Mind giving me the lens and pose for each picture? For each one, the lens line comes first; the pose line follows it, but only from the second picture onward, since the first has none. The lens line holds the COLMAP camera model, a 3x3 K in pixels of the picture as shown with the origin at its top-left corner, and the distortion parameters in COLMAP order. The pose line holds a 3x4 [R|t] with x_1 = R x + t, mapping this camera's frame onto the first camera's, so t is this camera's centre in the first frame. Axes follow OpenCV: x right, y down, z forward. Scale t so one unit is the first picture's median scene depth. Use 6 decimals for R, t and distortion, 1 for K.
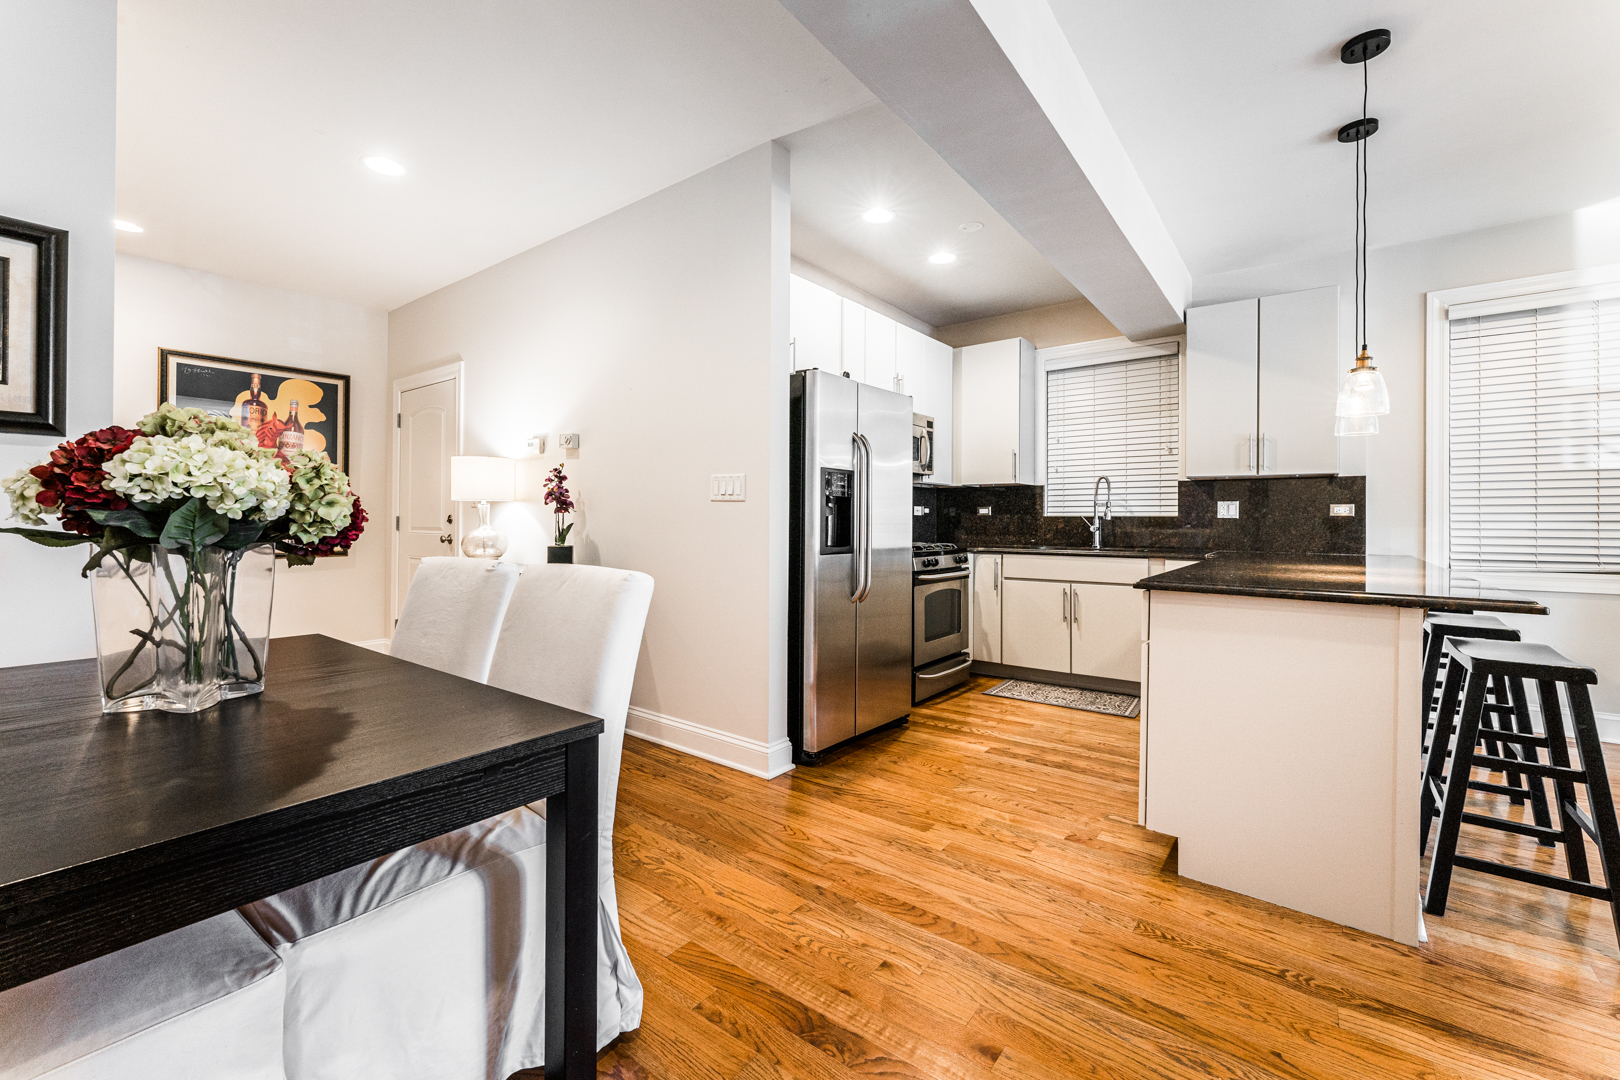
lens RADIAL K [[664.4, 0, 809.1], [0, 664.4, 515.8], [0, 0, 1]] dist [0.001132, 0.000221]
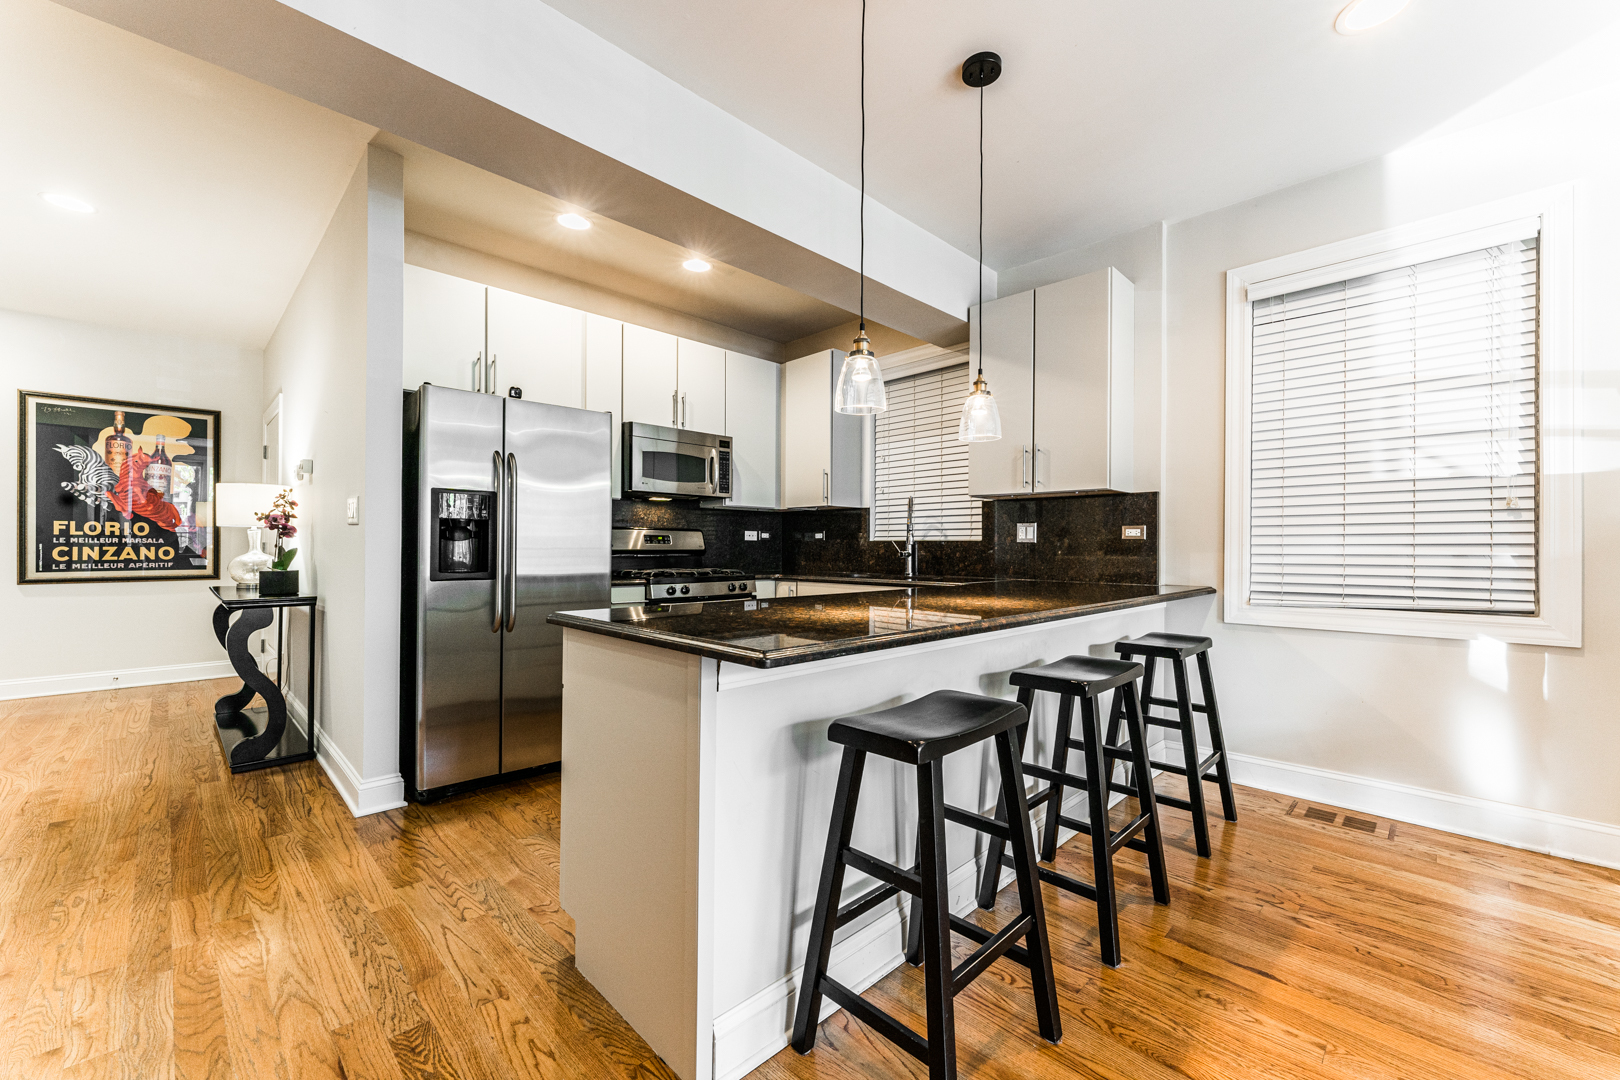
lens RADIAL K [[643.9, 0, 809.3], [0, 643.9, 545.1], [0, 0, 1]] dist [0.000464, 0.000075]
pose [[0.990924, -0.001180, -0.134417, 0.575816], [0.001531, 0.999996, 0.002502, 0.005779], [0.134413, -0.002685, 0.990922, 0.144004]]
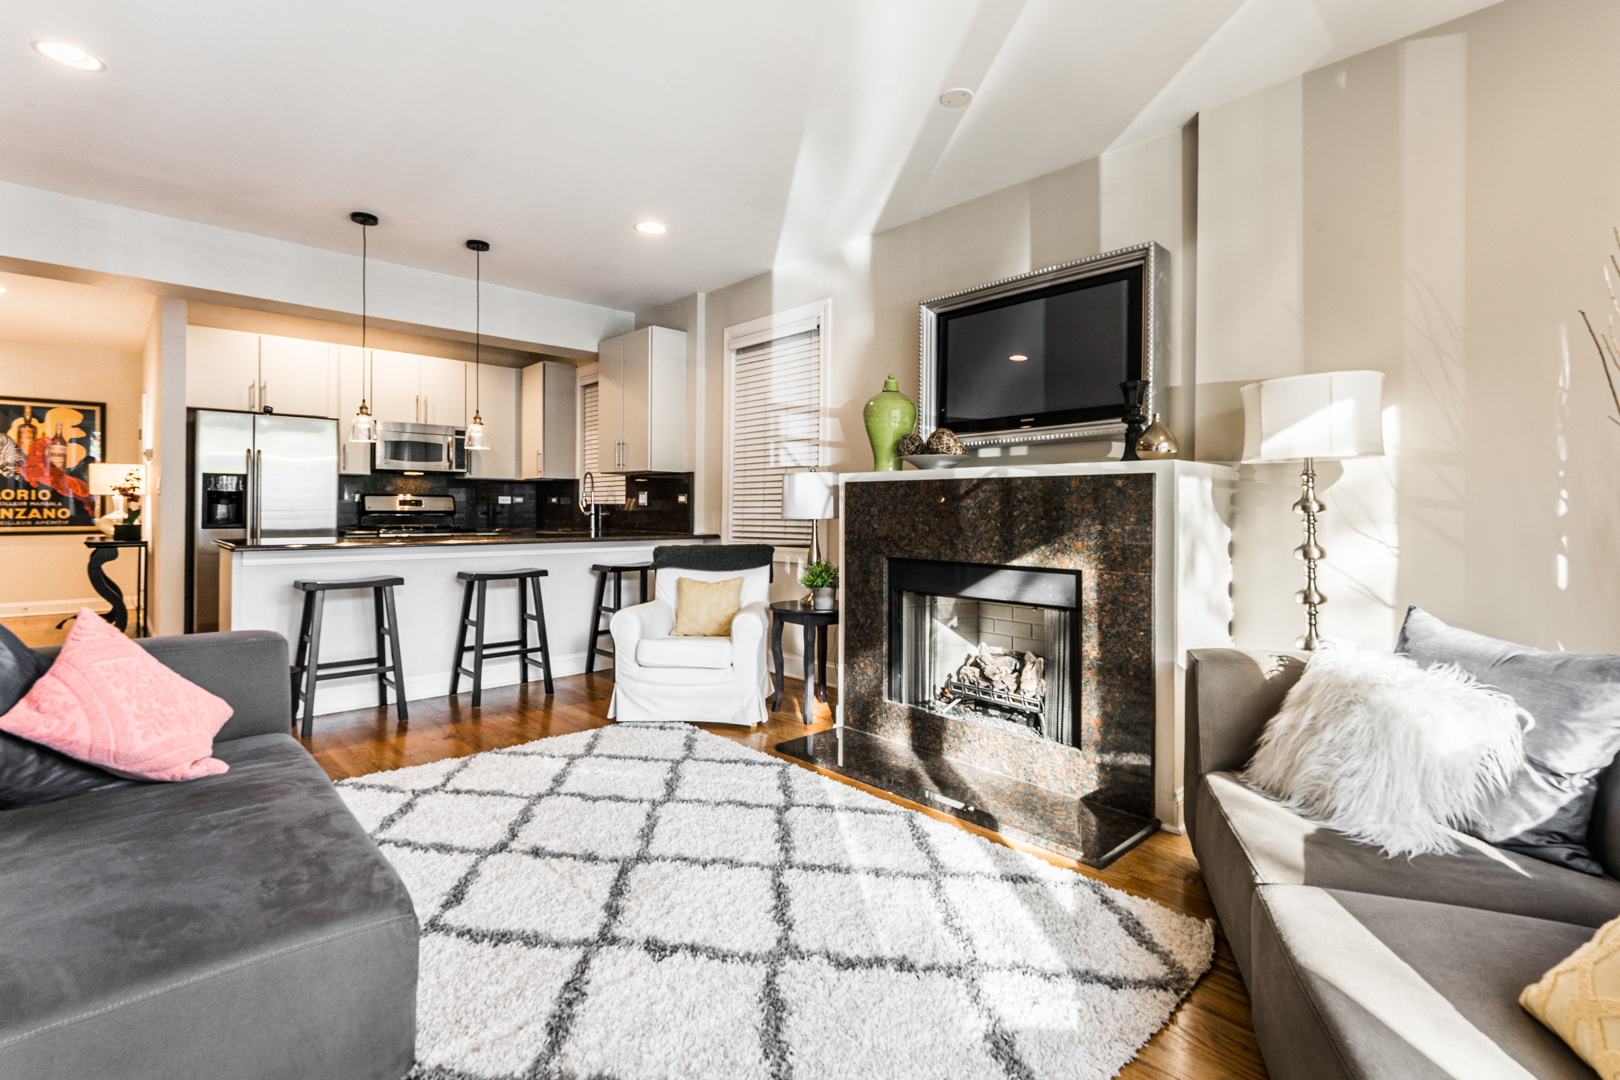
lens RADIAL K [[740.0, 0, 812.5], [0, 740.0, 510.2], [0, 0, 1]] dist [0.000806, -0.000310]
pose [[0.988011, -0.000646, -0.154384, 1.461336], [0.001534, 0.999983, 0.005634, 0.006874], [0.154378, -0.005804, 0.987995, -0.426082]]
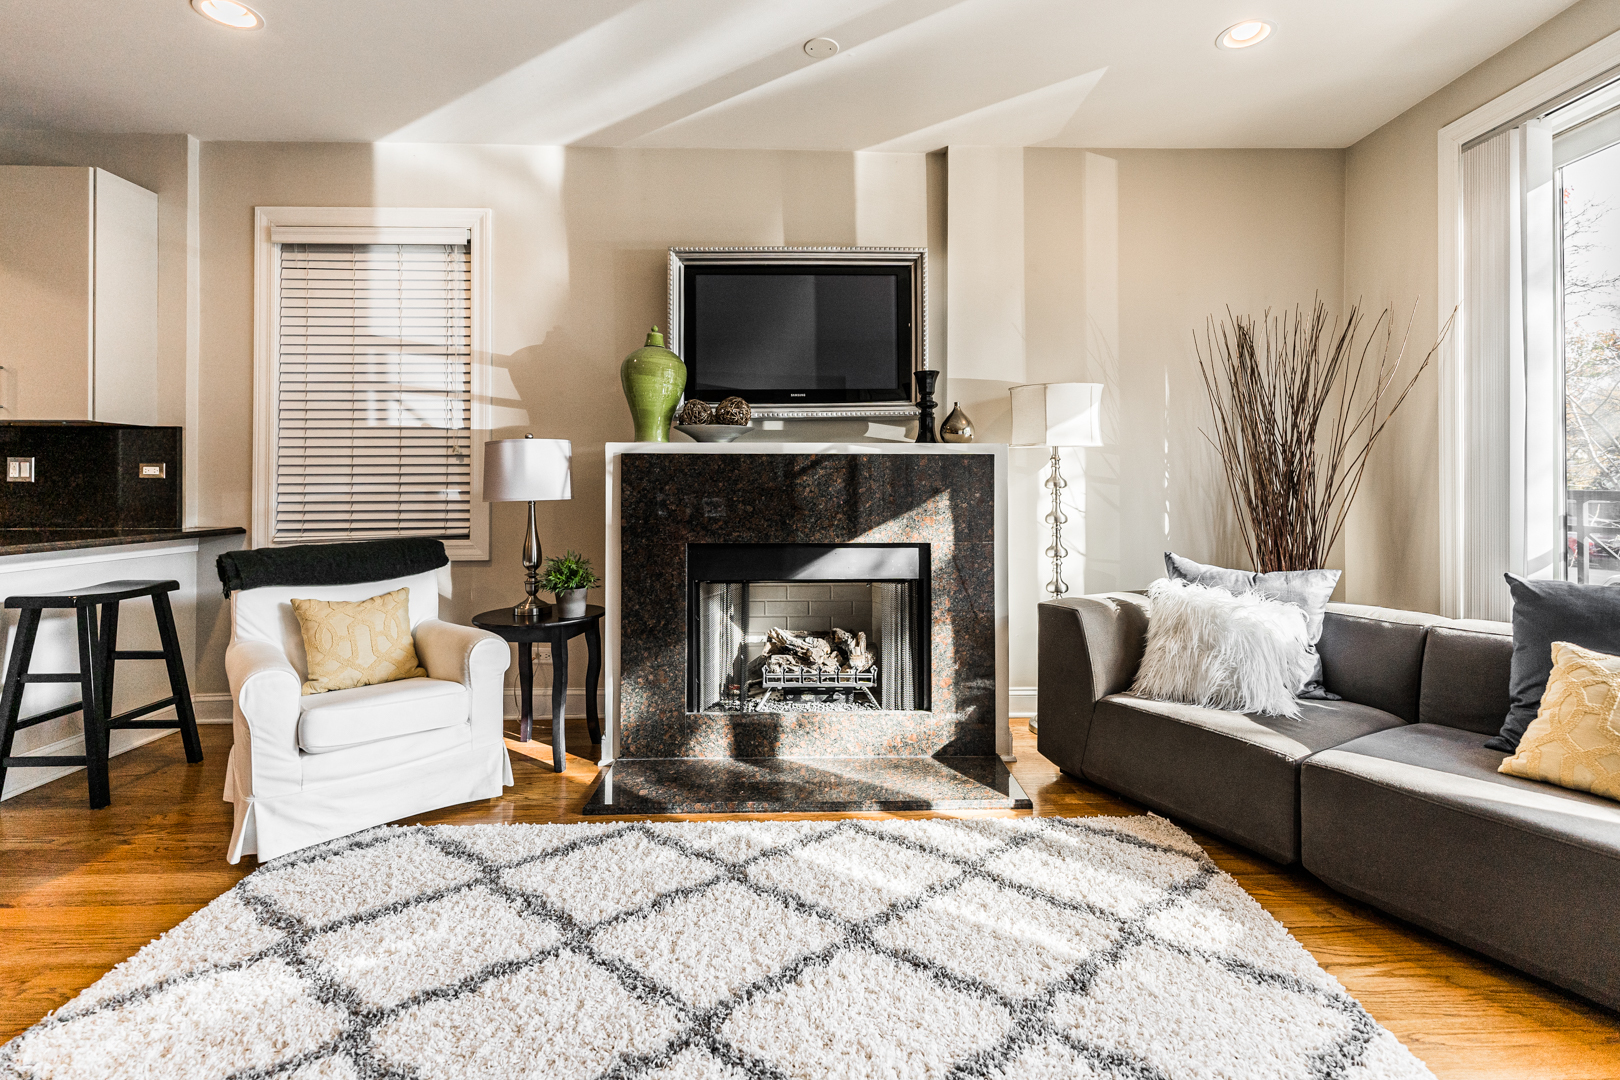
lens RADIAL K [[753.0, 0, 823.5], [0, 753.0, 478.6], [0, 0, 1]] dist [0.002630, -0.000075]
pose [[0.772668, -0.003121, 0.634803, 0.975314], [0.001390, 0.999994, 0.003225, -0.001123], [-0.634809, -0.001609, 0.772667, -0.185417]]
